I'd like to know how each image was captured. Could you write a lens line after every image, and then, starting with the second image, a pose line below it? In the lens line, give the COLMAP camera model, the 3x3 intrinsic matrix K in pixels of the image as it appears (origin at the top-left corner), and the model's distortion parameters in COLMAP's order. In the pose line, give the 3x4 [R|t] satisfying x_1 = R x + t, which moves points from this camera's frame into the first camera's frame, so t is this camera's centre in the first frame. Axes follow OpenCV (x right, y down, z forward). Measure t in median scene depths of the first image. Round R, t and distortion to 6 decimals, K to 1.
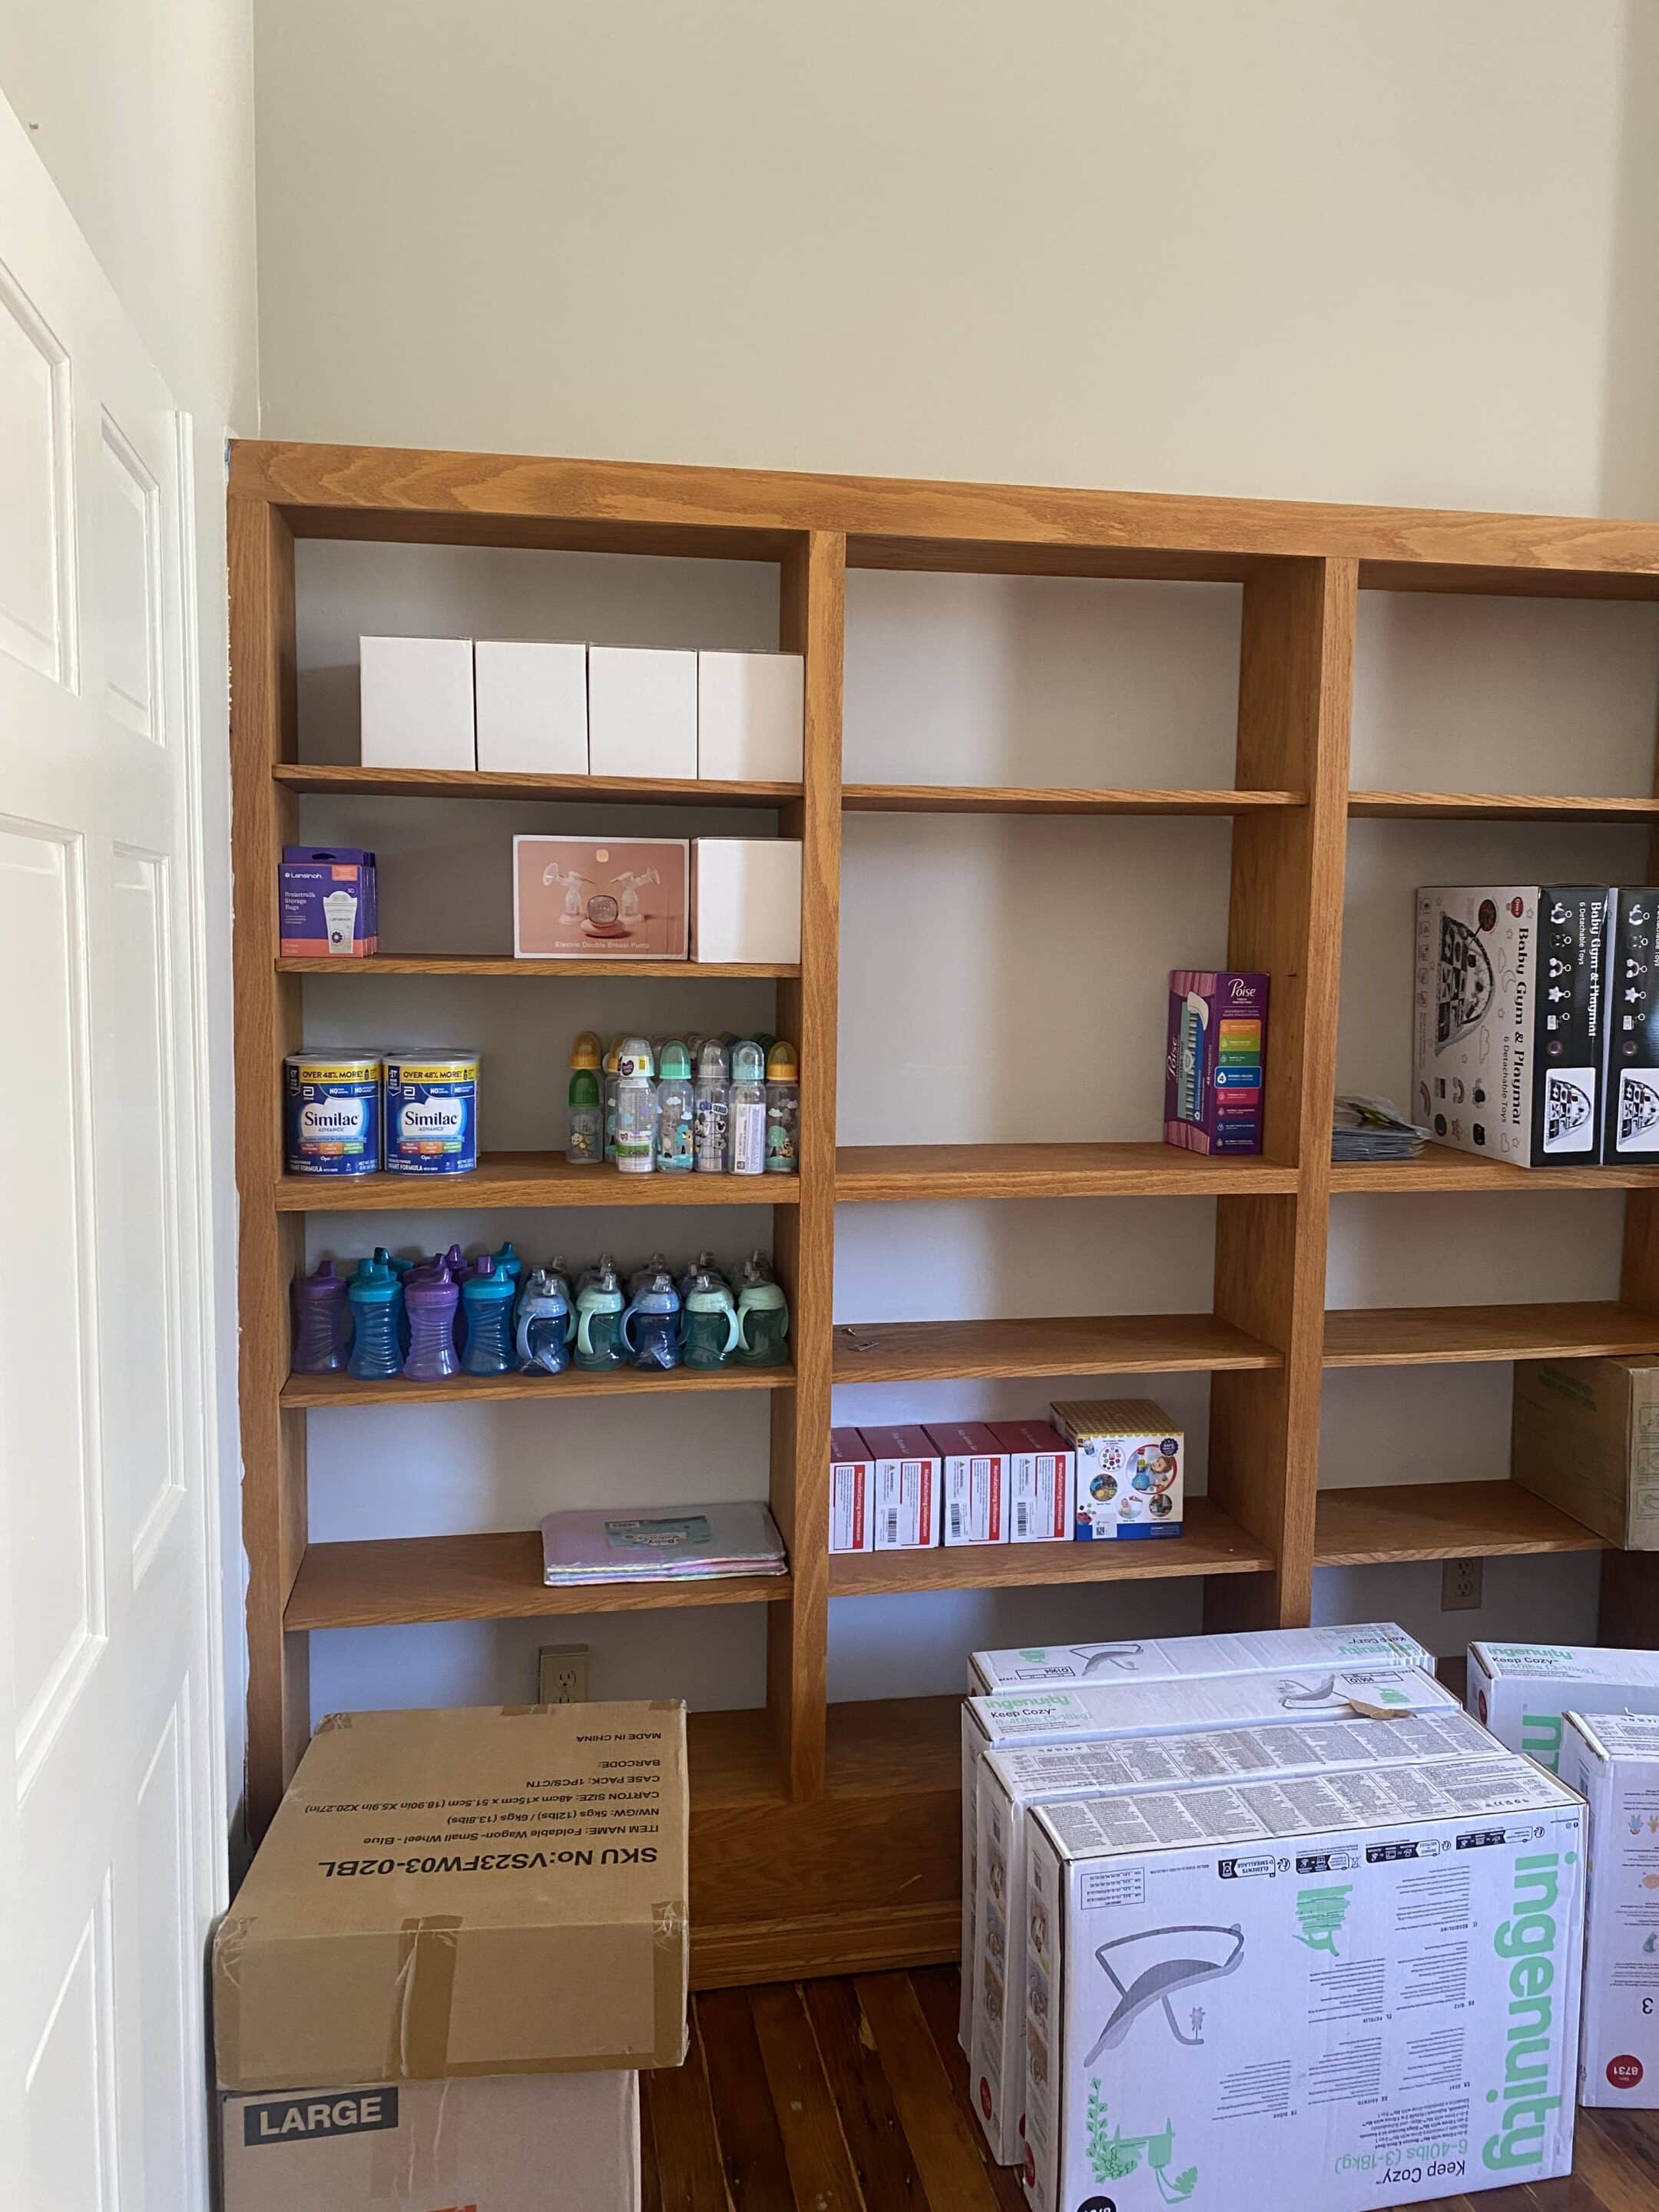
lens RADIAL K [[1700.7, 0, 779.7], [0, 1700.7, 1078.7], [0, 0, 1]] dist [0.035269, -0.039288]
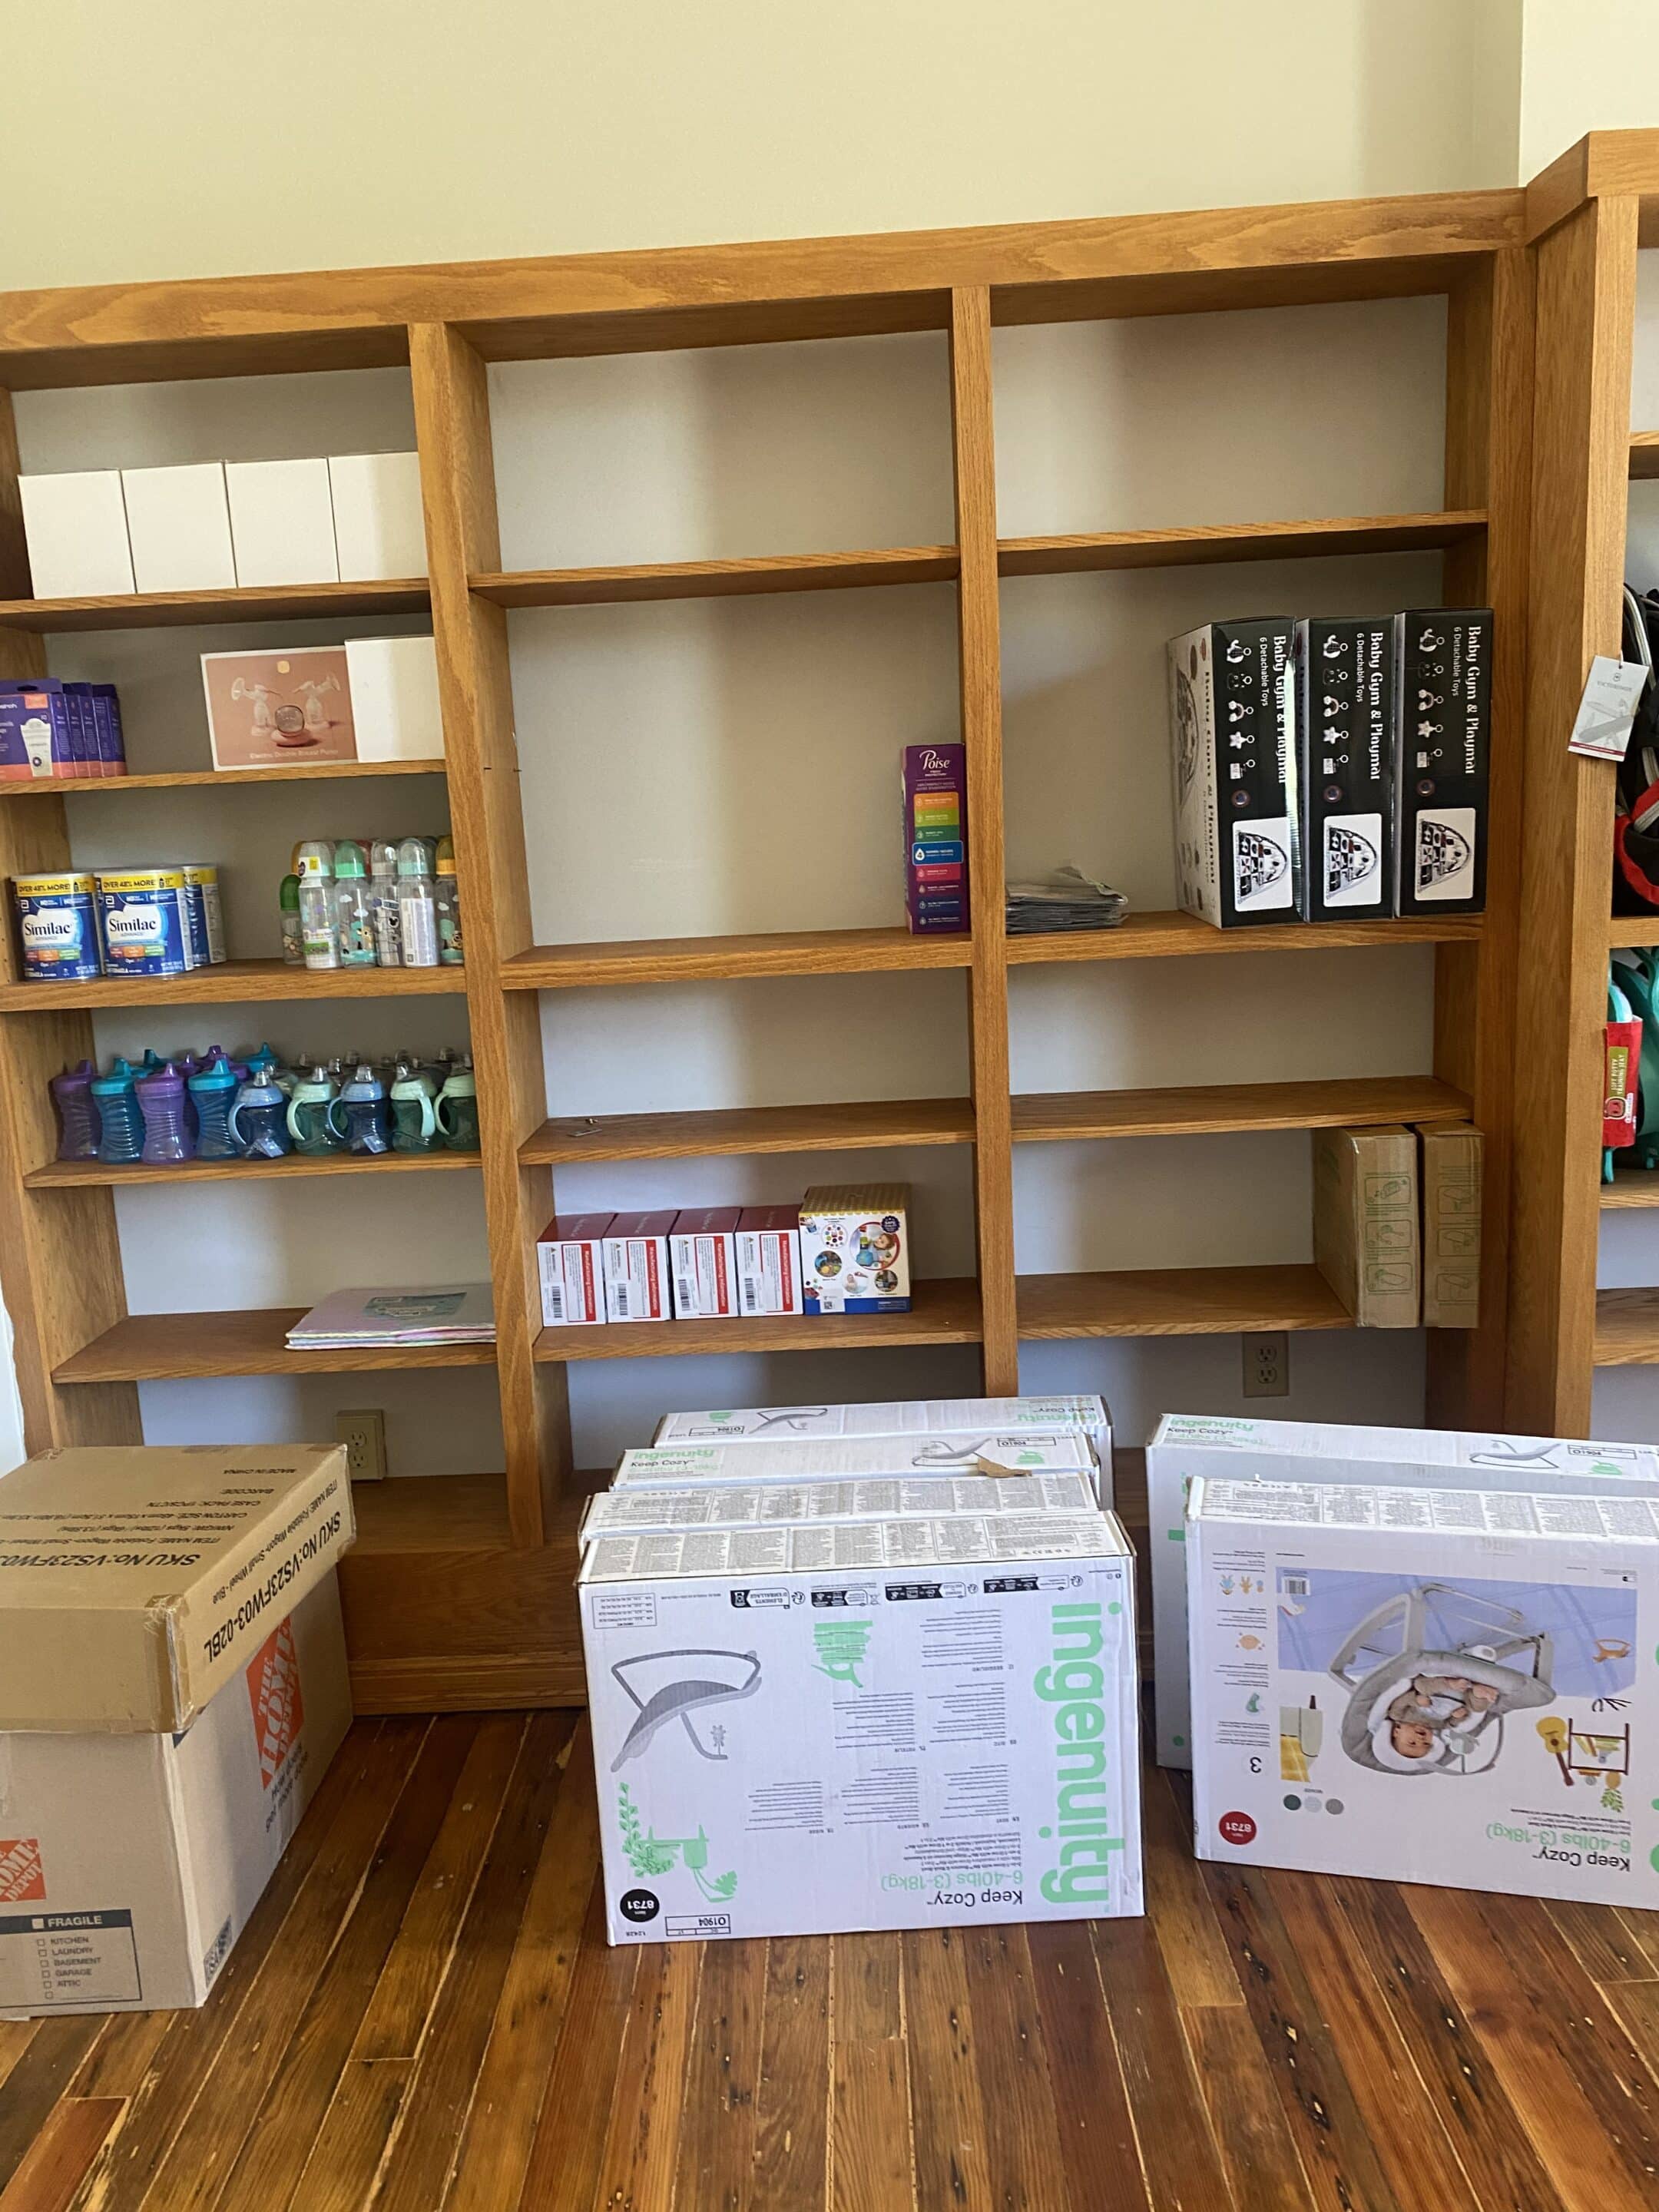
lens RADIAL K [[1700.7, 0, 790.5], [0, 1700.7, 1088.8], [0, 0, 1]] dist [0.035269, -0.039288]
pose [[0.974976, -0.025218, -0.220877, 0.437508], [0.044783, 0.995457, 0.084023, 0.054019], [0.217754, -0.091812, 0.971676, 0.018934]]
